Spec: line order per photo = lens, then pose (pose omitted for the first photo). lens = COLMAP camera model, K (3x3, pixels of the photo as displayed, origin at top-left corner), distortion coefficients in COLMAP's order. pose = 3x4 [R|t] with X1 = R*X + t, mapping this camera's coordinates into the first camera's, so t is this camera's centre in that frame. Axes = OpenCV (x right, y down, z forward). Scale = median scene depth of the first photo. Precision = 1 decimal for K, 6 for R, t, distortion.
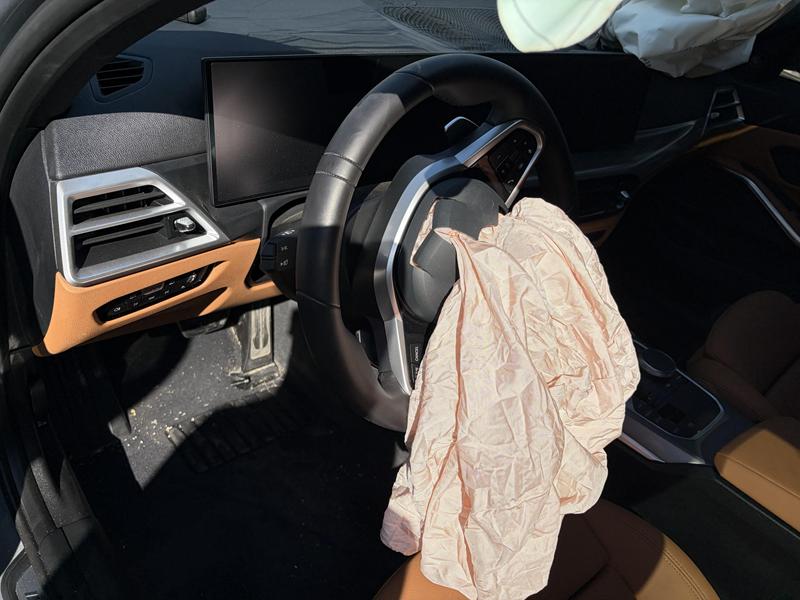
lens RADIAL K [[594.7, 0, 400.0], [0, 594.7, 300.0], [0, 0, 1]] dist [0.020152, -0.002622]
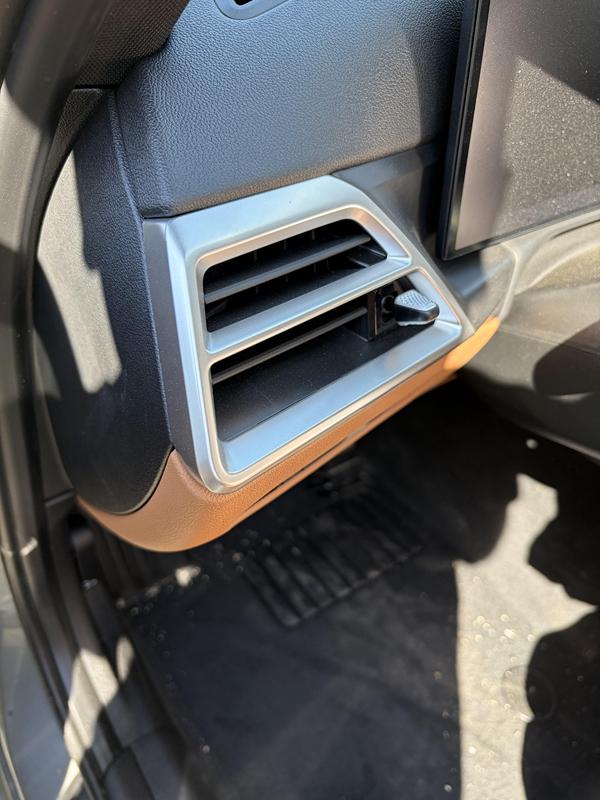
lens RADIAL K [[594.7, 0, 300.0], [0, 594.7, 400.0], [0, 0, 1]] dist [0.020152, -0.002622]
pose [[0.991263, 0.000748, -0.131901, -0.285625], [0.014479, 0.993324, 0.114444, -0.082460], [0.131107, -0.115354, 0.984634, 0.407119]]
